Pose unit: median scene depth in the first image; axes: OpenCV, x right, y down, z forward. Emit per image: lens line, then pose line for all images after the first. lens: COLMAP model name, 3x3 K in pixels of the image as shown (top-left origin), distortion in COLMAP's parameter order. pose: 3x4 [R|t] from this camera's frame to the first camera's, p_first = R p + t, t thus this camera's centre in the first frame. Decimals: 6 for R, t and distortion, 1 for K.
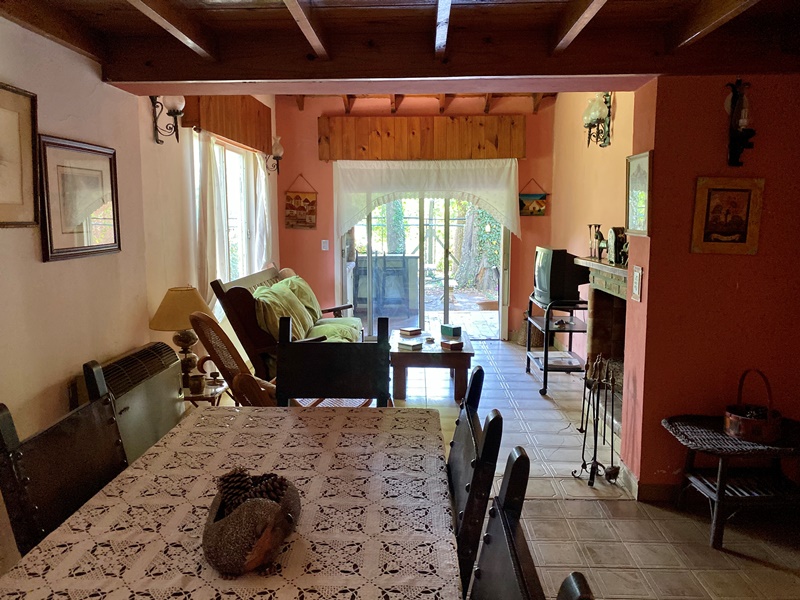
lens RADIAL K [[623.5, 0, 400.0], [0, 623.5, 300.0], [0, 0, 1]] dist [-0.003844, -0.005382]
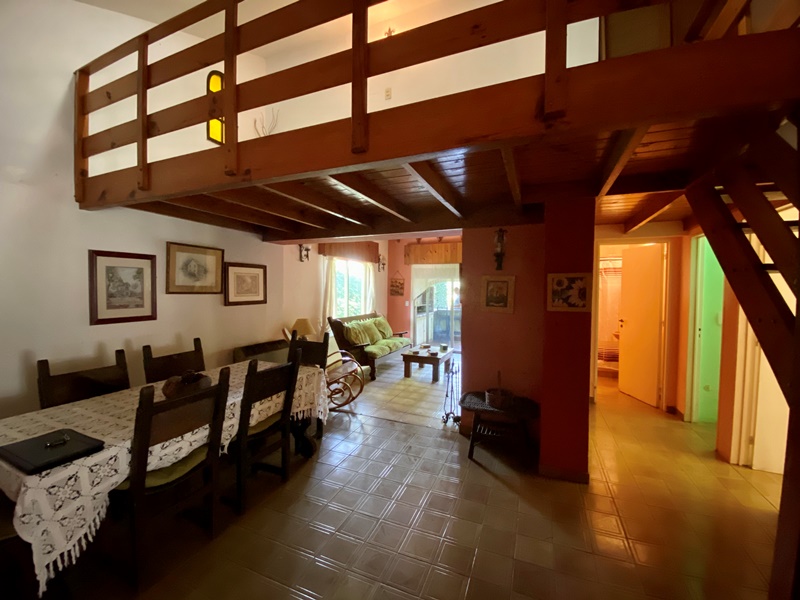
lens RADIAL K [[326.4, 0, 400.0], [0, 326.4, 300.0], [0, 0, 1]] dist [0.028427, -0.000249]
pose [[0.931745, 0.023726, -0.362337, 0.480180], [-0.059570, 0.994331, -0.088074, -0.001145], [0.358193, 0.103648, 0.927876, -0.084863]]
